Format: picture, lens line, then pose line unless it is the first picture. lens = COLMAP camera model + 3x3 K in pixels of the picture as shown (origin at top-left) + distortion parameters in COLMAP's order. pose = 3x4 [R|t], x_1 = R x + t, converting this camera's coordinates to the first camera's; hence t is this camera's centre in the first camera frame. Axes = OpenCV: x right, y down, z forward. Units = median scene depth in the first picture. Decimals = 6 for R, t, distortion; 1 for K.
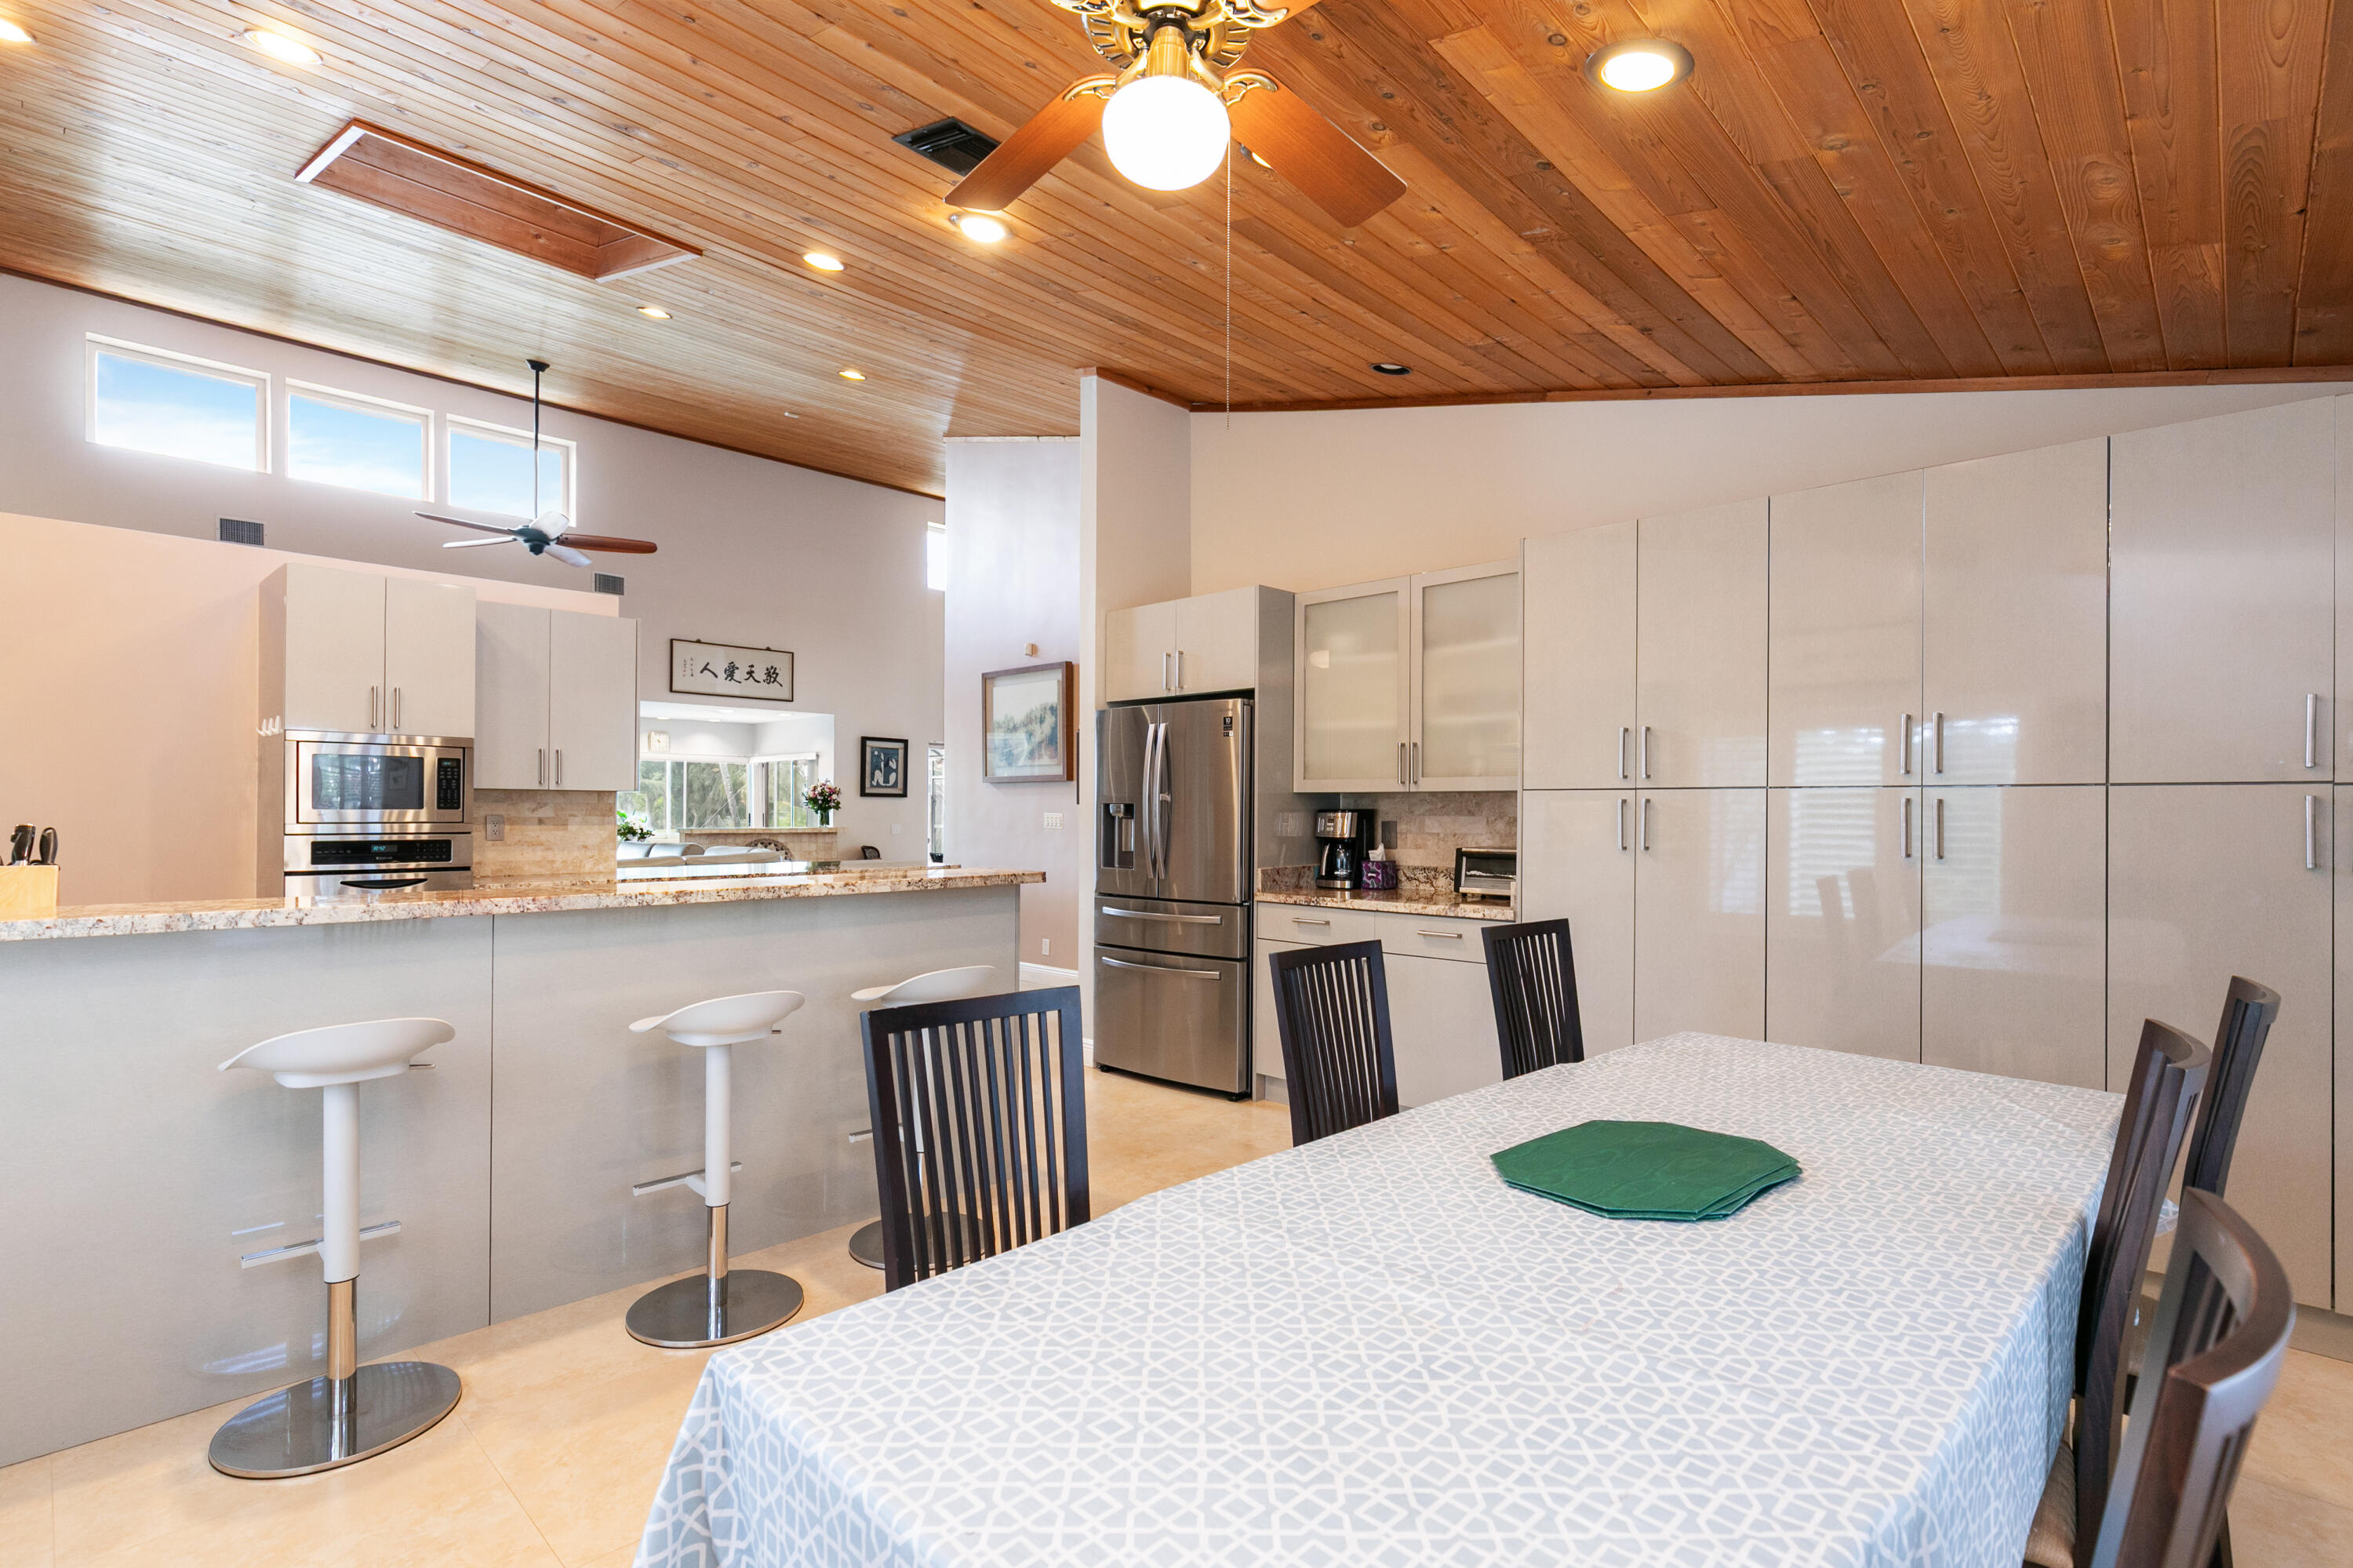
lens RADIAL K [[1097.5, 0, 1186.4], [0, 1097.5, 794.7], [0, 0, 1]] dist [-0.005730, 0.002713]
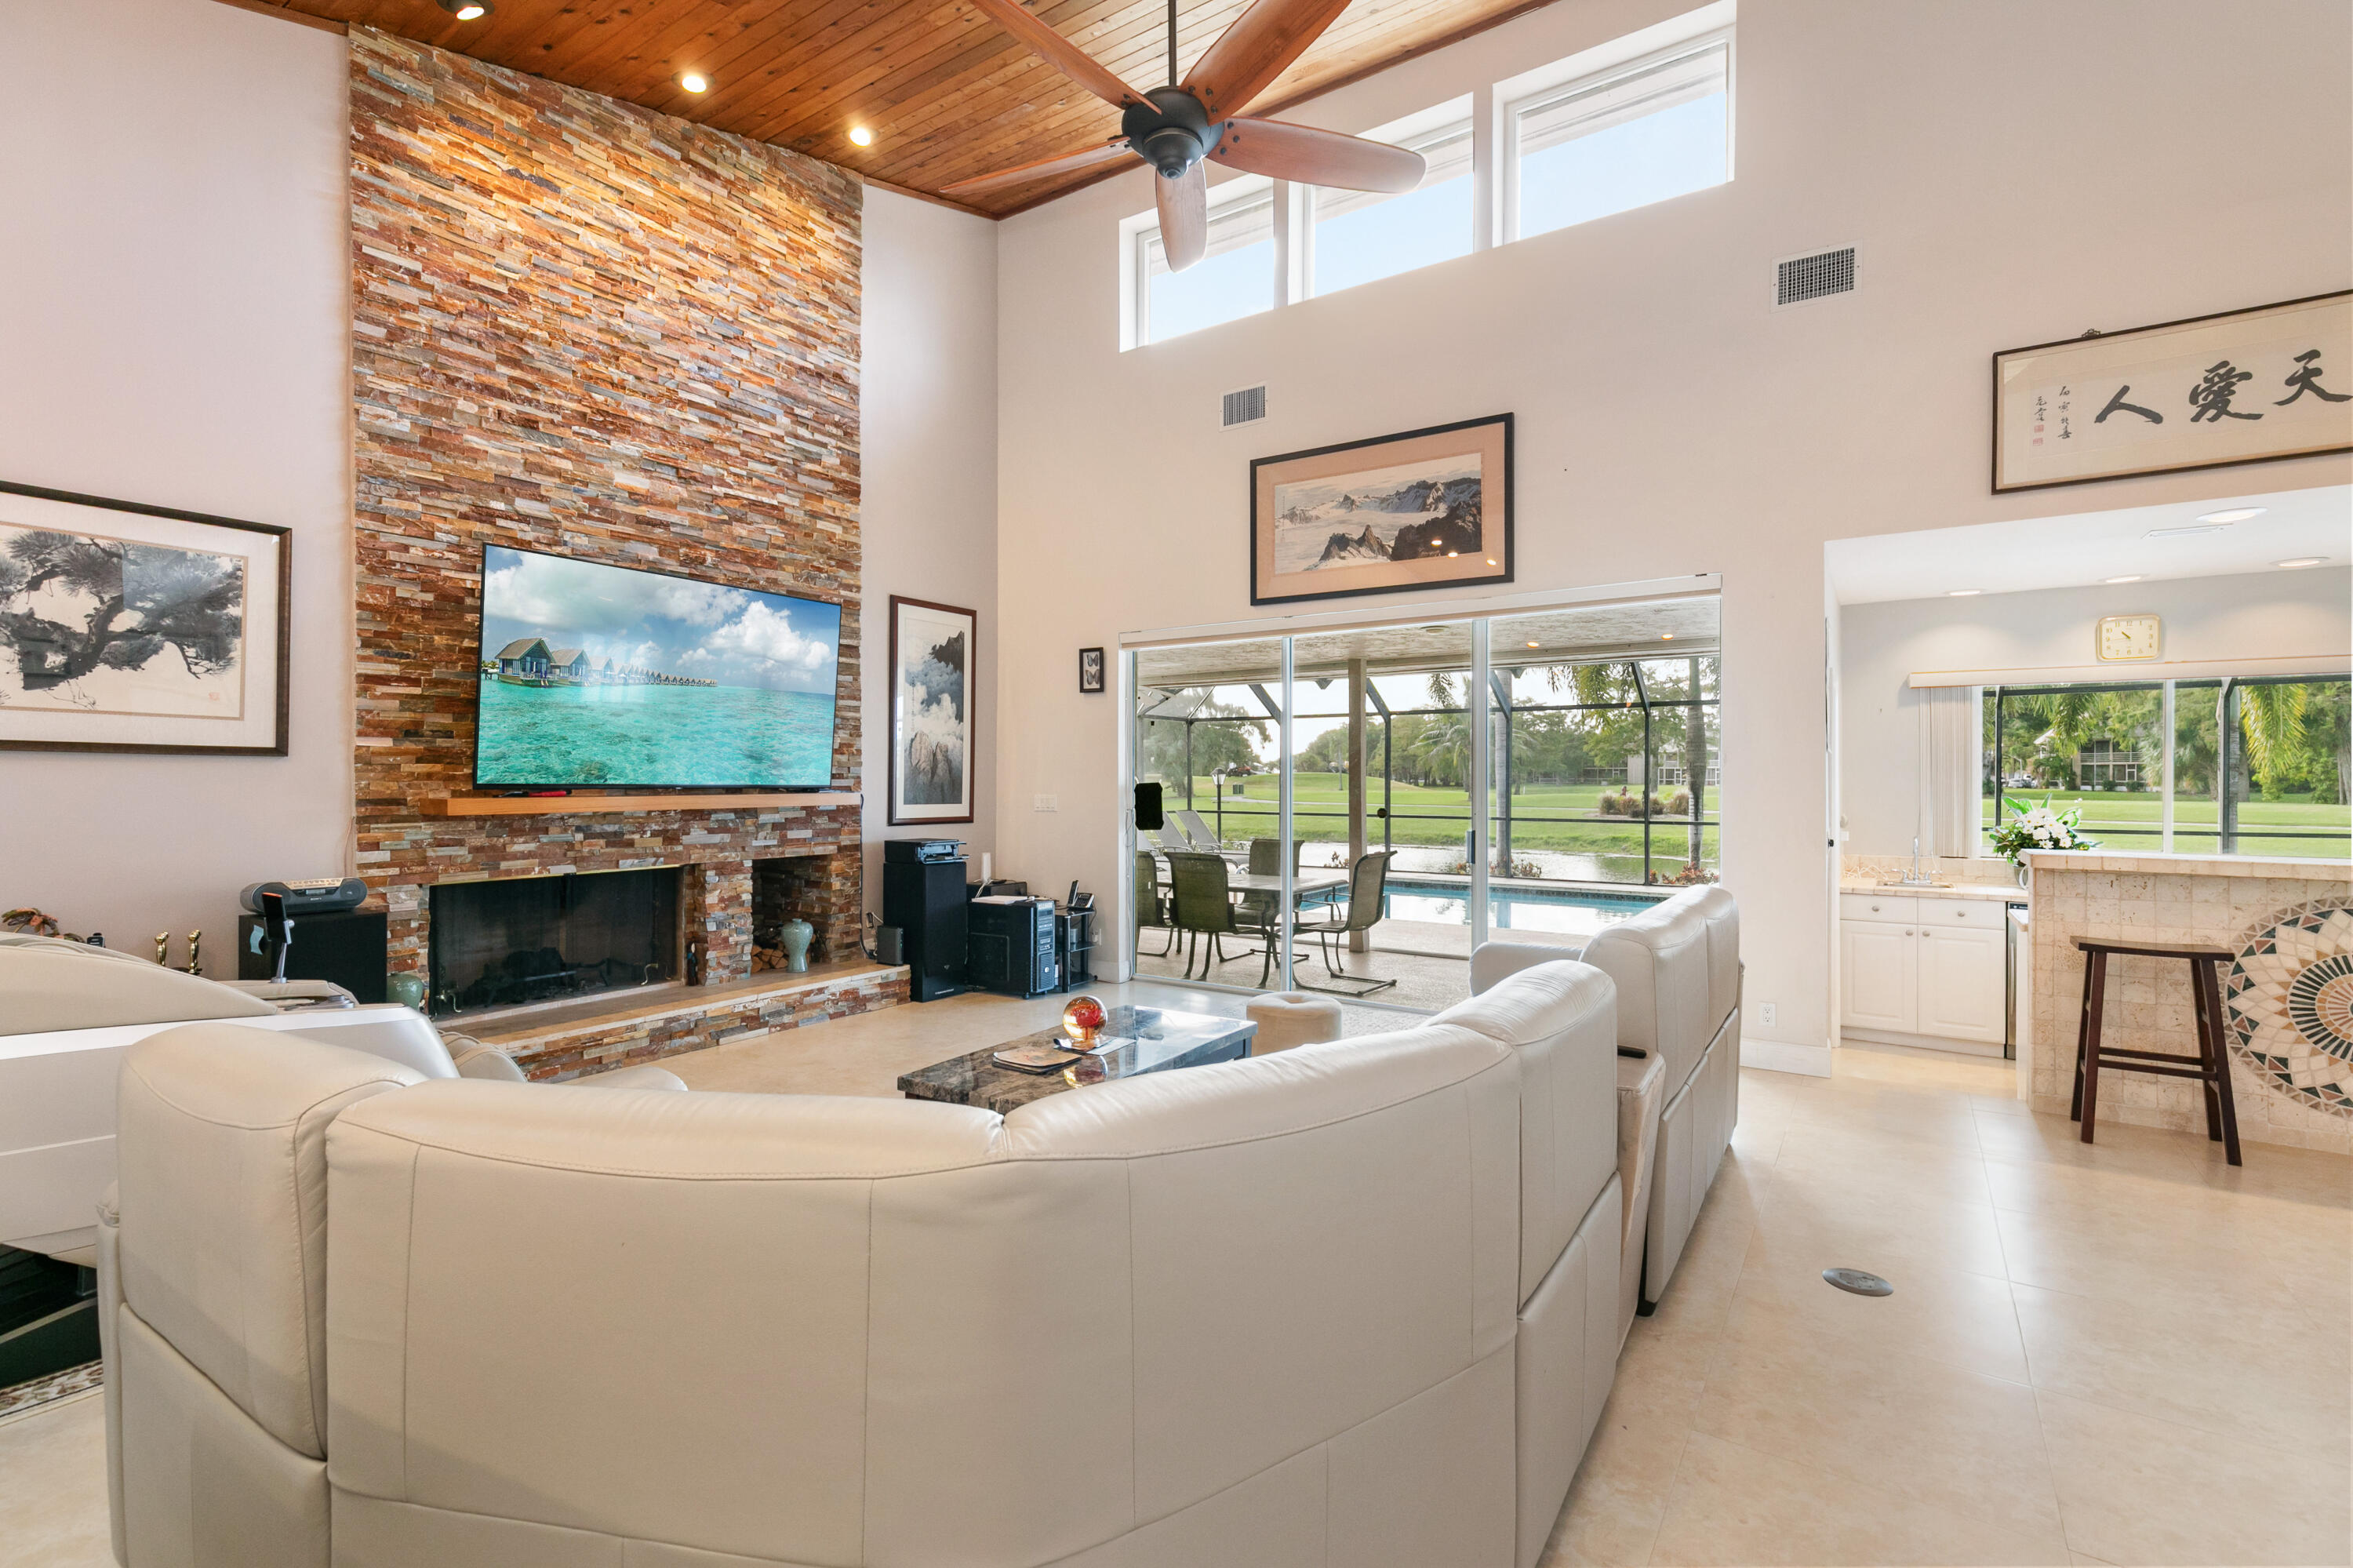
lens RADIAL K [[1065.9, 0, 1179.1], [0, 1065.9, 778.5], [0, 0, 1]] dist [0.014816, -0.002358]
pose [[0.149180, -0.002534, -0.988807, -0.205600], [0.015133, 0.999885, -0.000279, 0.002431], [0.988694, -0.014922, 0.149202, 0.966219]]
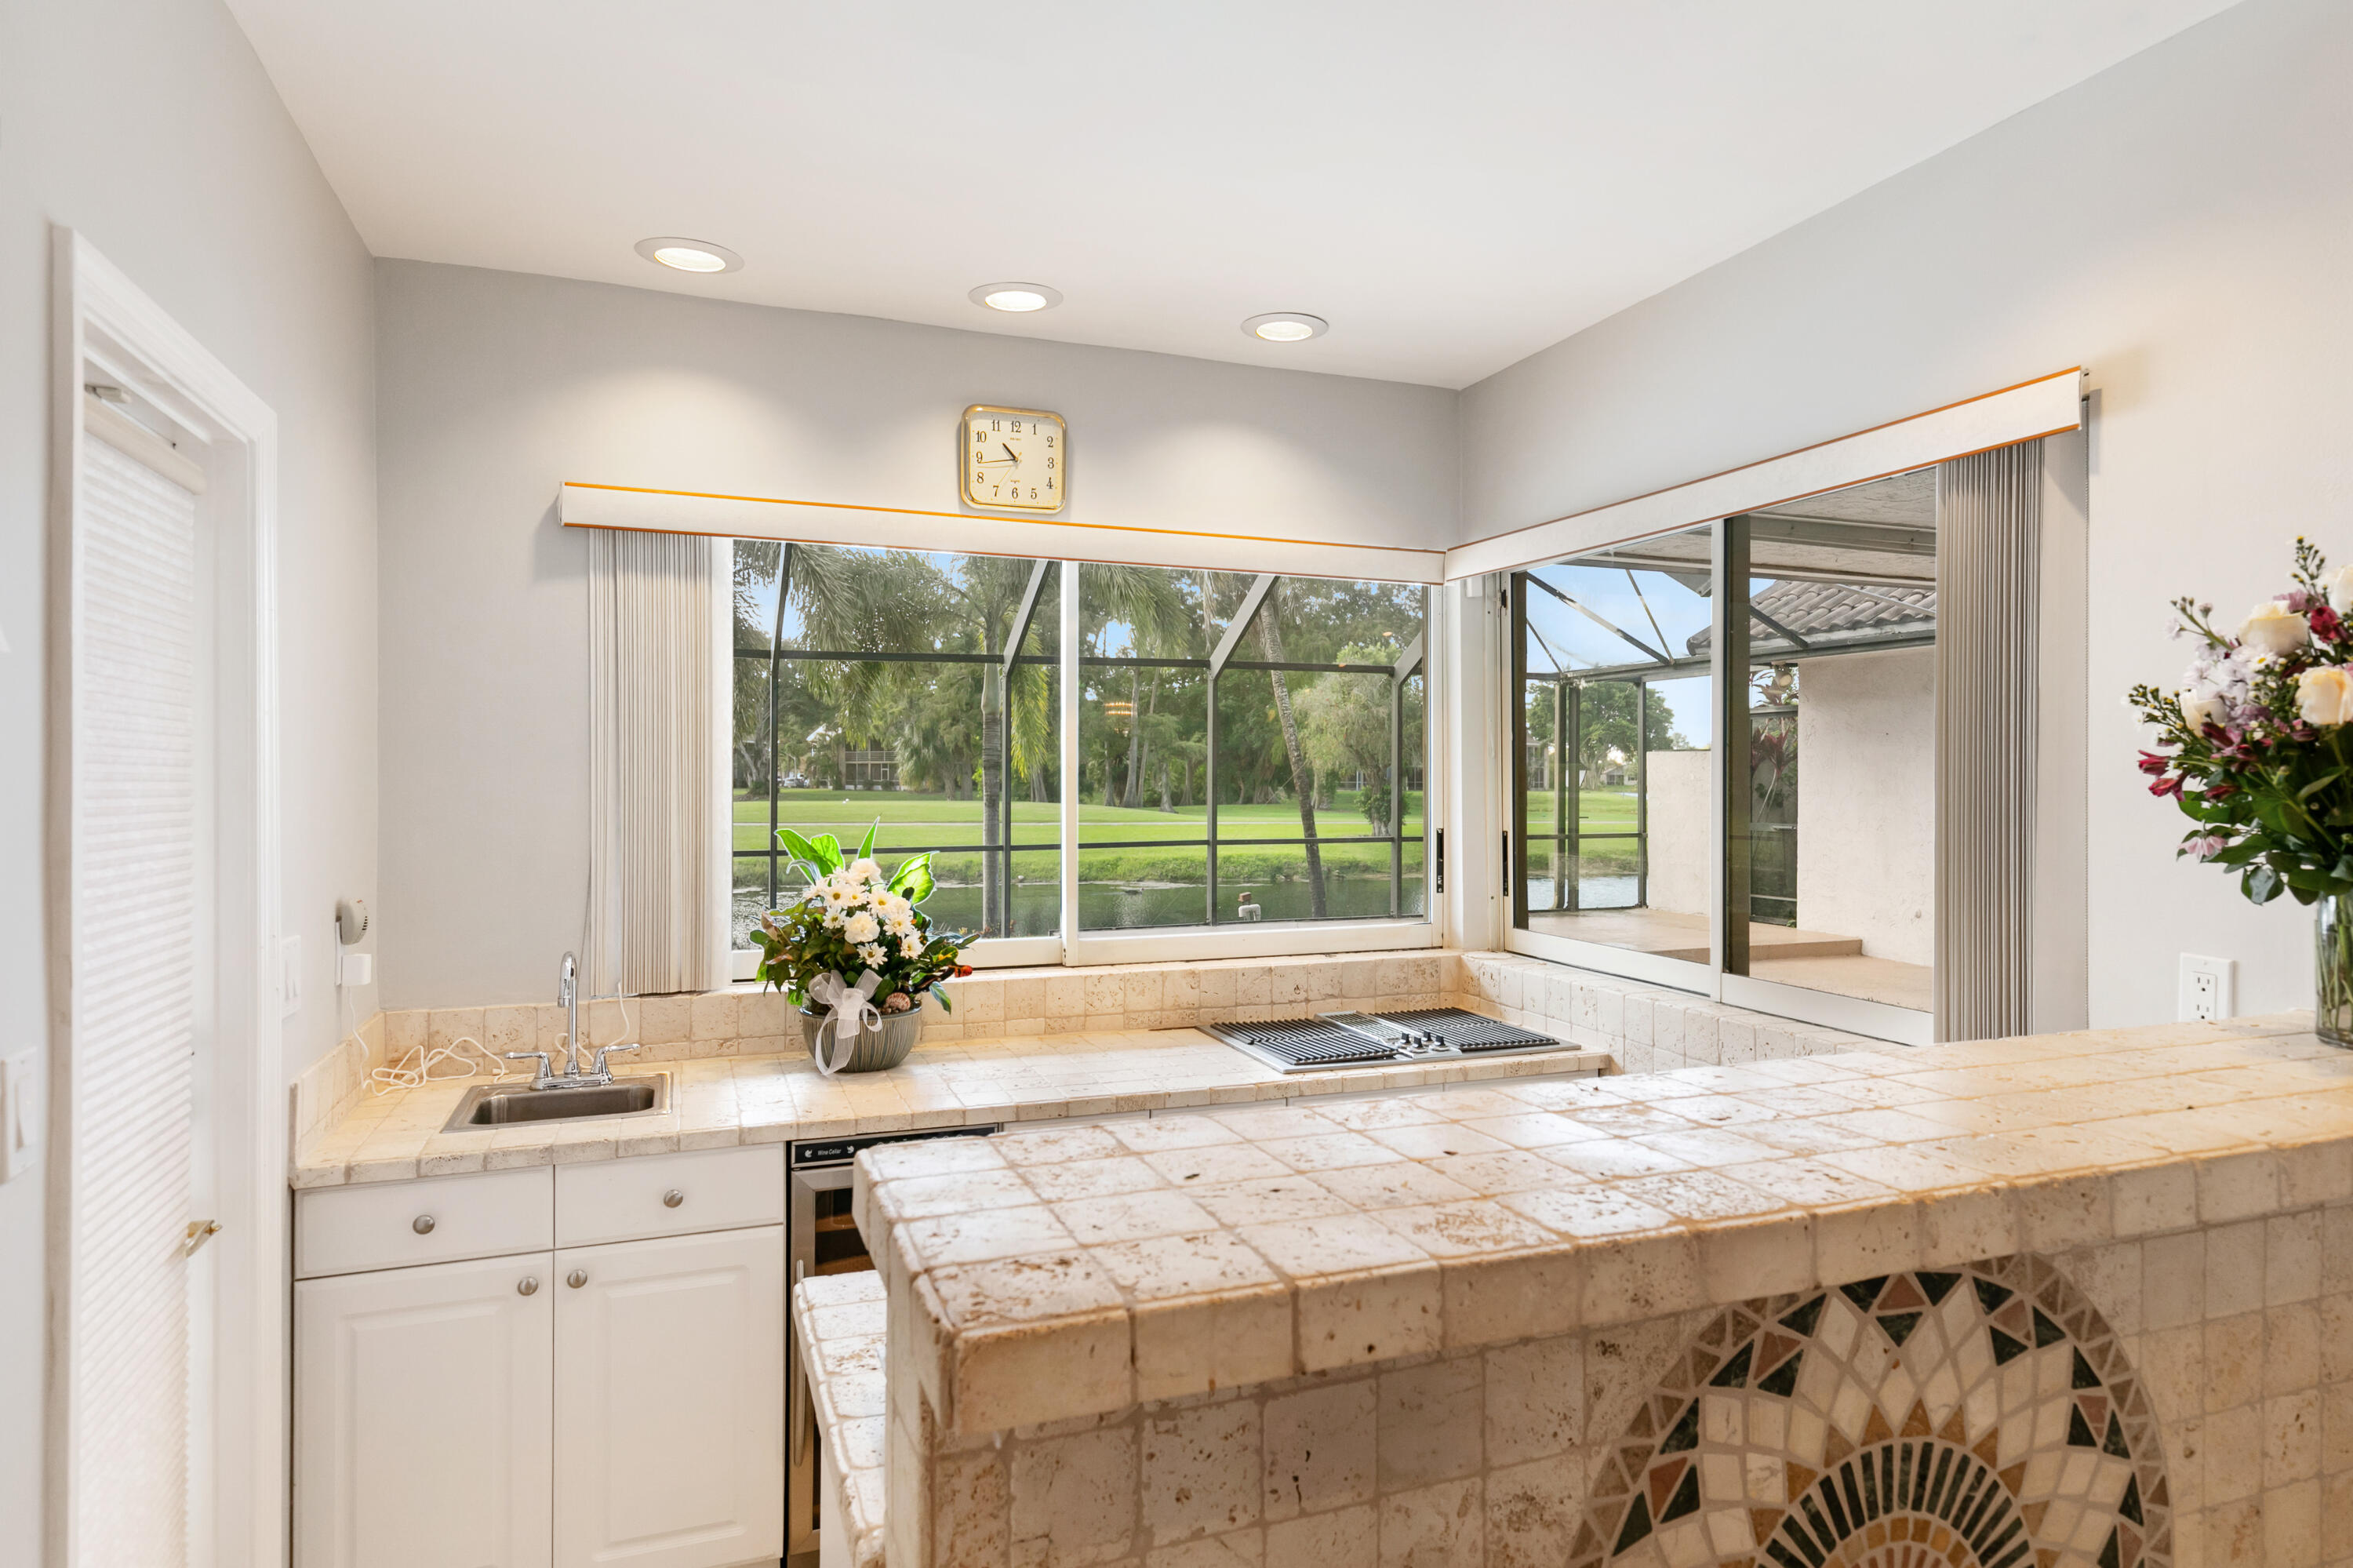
lens RADIAL K [[1259.7, 0, 1173.4], [0, 1259.7, 770.8], [0, 0, 1]] dist [0.006859, -0.000160]
pose [[0.894720, -0.004655, -0.446603, -0.604723], [0.009099, 0.999928, 0.007807, 0.006189], [0.446534, -0.011048, 0.894698, 1.379951]]
